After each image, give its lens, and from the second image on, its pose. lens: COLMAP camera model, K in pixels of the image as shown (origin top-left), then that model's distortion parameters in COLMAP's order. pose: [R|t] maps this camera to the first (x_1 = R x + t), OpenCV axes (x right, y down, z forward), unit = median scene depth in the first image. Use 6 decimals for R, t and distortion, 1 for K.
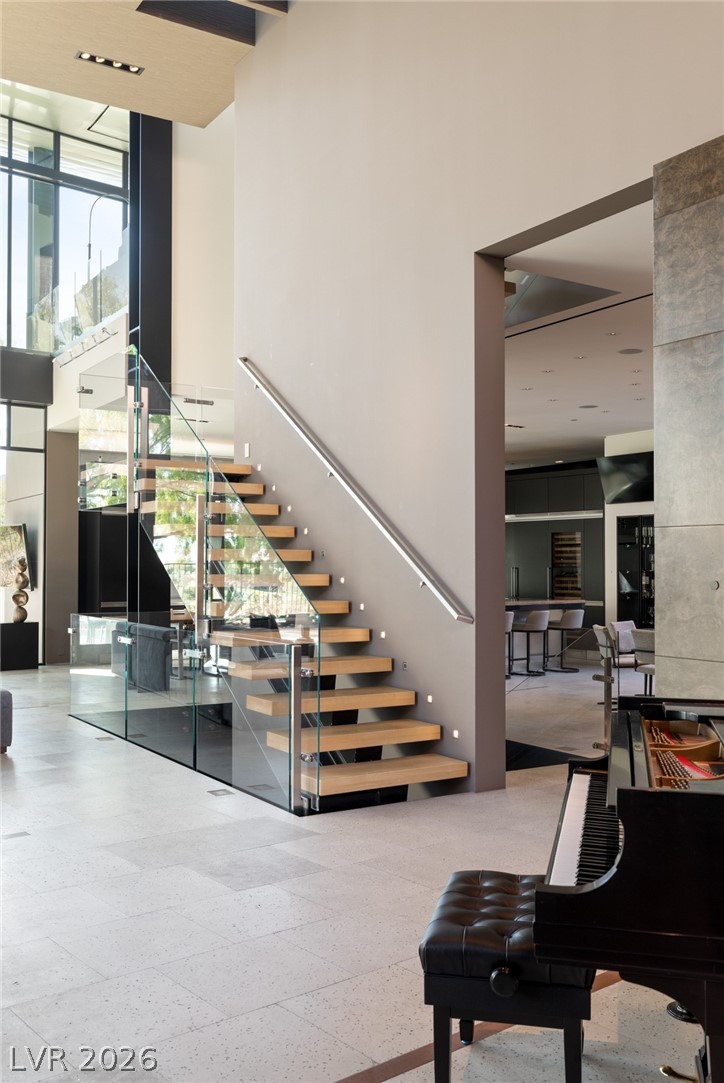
lens RADIAL K [[1005.1, 0, 361.7], [0, 1005.1, 541.0], [0, 0, 1]] dist [0.015828, 0.000000]
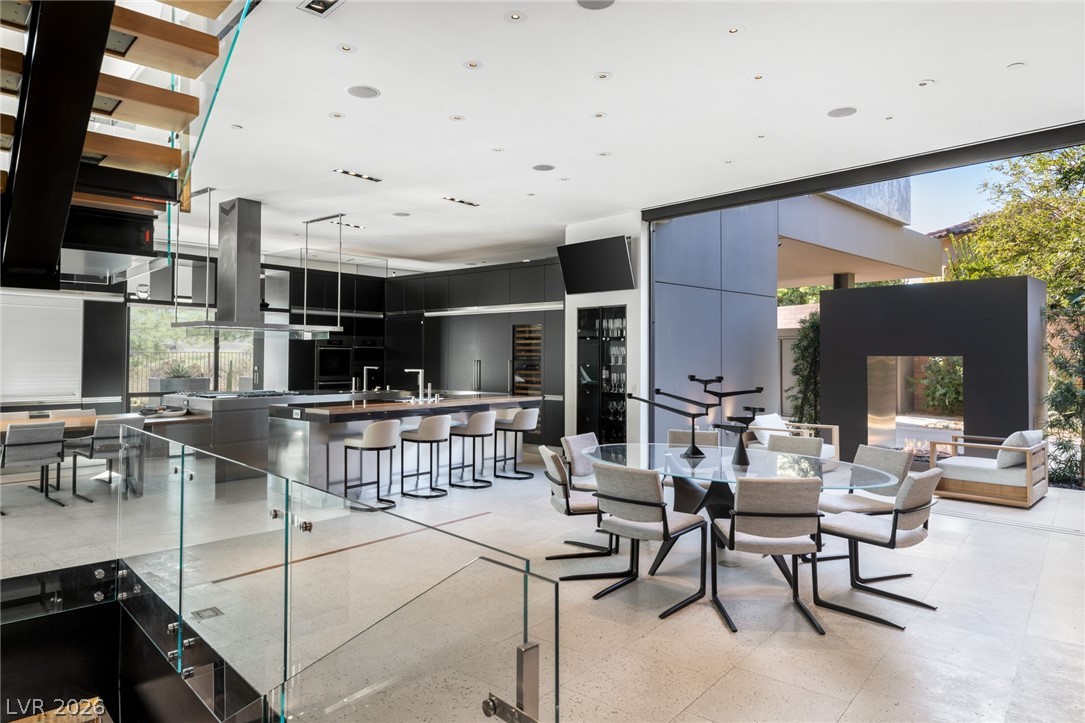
lens RADIAL K [[663.7, 0, 544.6], [0, 663.7, 346.3], [0, 0, 1]] dist [-0.004322, -0.000360]
pose [[0.980836, 0.006169, 0.194735, 0.098579], [-0.008826, 0.999879, 0.012777, 0.004483], [-0.194633, -0.014251, 0.980773, 0.380194]]
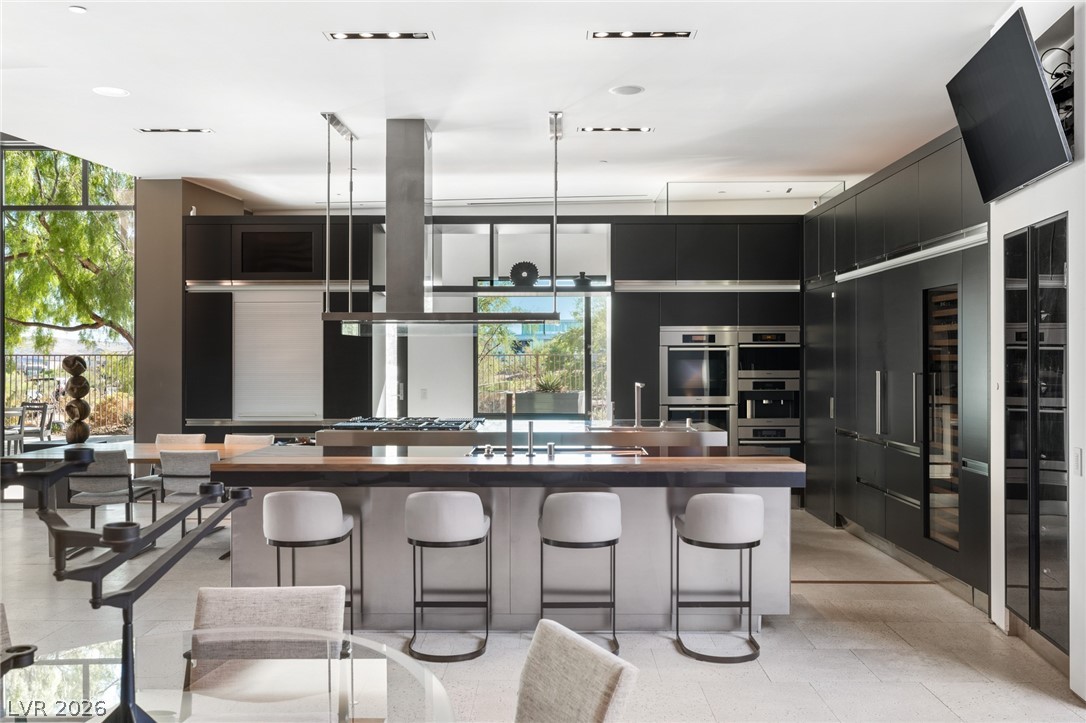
lens RADIAL K [[985.7, 0, 539.4], [0, 985.7, 352.6], [0, 0, 1]] dist [-0.006197, 0.000000]
pose [[0.765590, -0.007825, -0.643281, 0.351361], [0.022505, 0.999640, 0.014624, 0.009253], [0.642935, -0.025673, 0.765491, 0.611940]]
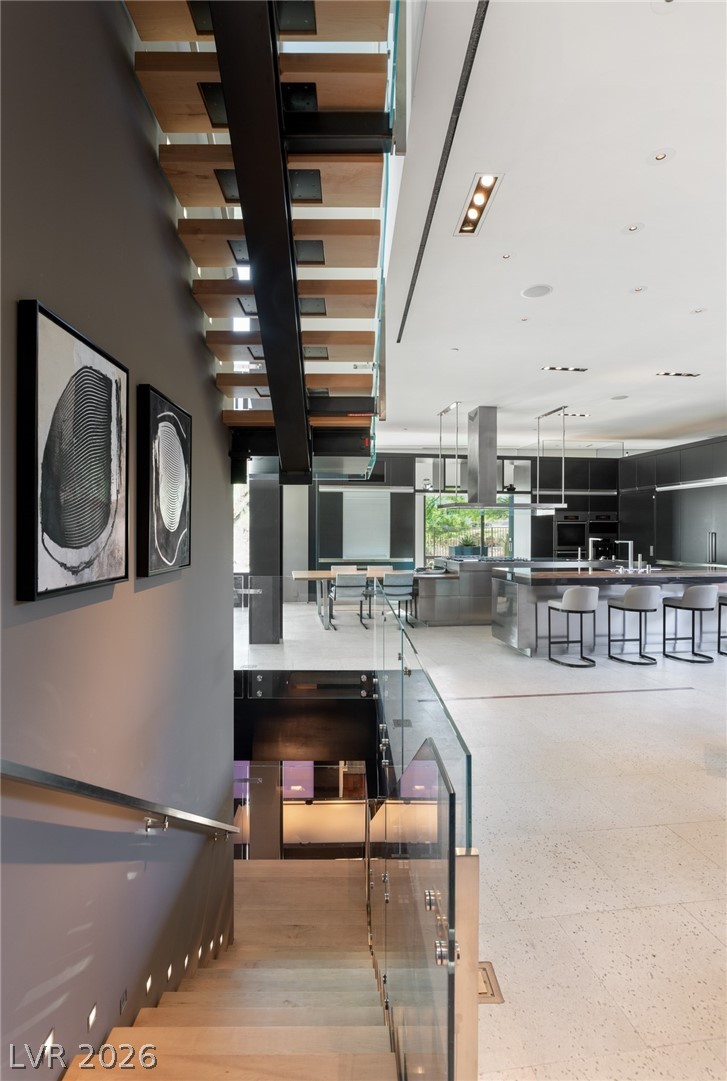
lens RADIAL K [[533.4, 0, 354.2], [0, 533.4, 532.8], [0, 0, 1]] dist [-0.012074, -0.000058]
pose [[0.849096, 0.001573, -0.528237, 0.141795], [0.016341, 0.999439, 0.029243, 0.006498], [0.527986, -0.033462, 0.848593, 0.413242]]
